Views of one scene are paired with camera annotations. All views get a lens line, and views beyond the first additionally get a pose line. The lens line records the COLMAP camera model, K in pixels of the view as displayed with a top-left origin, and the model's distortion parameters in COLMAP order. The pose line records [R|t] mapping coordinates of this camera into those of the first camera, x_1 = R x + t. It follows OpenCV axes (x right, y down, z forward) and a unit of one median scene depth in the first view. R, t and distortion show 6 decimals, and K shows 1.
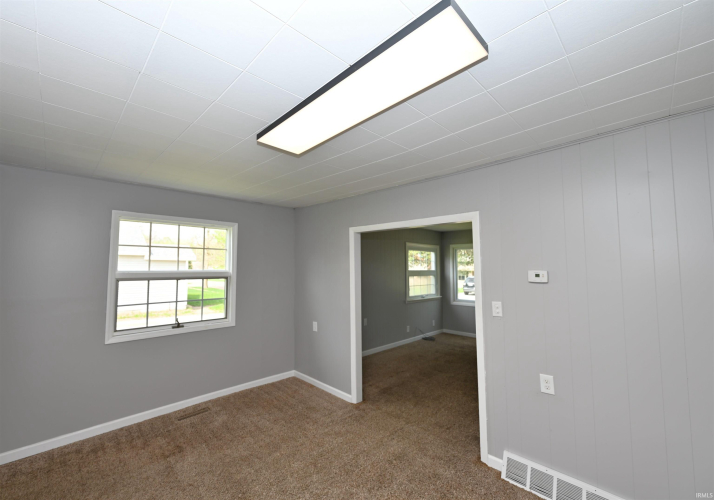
lens RADIAL K [[300.7, 0, 357.3], [0, 300.7, 249.9], [0, 0, 1]] dist [0.000200, -0.000500]
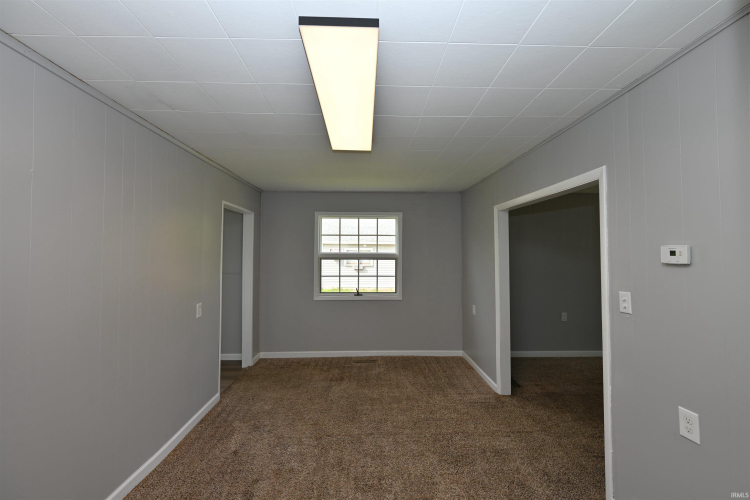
lens RADIAL K [[305.3, 0, 375.7], [0, 305.3, 249.4], [0, 0, 1]] dist [-0.001911, -0.000970]
pose [[0.739886, -0.010582, -0.672649, 0.372236], [0.037915, 0.998943, 0.025990, 0.023940], [0.671663, -0.044733, 0.739505, 0.066352]]
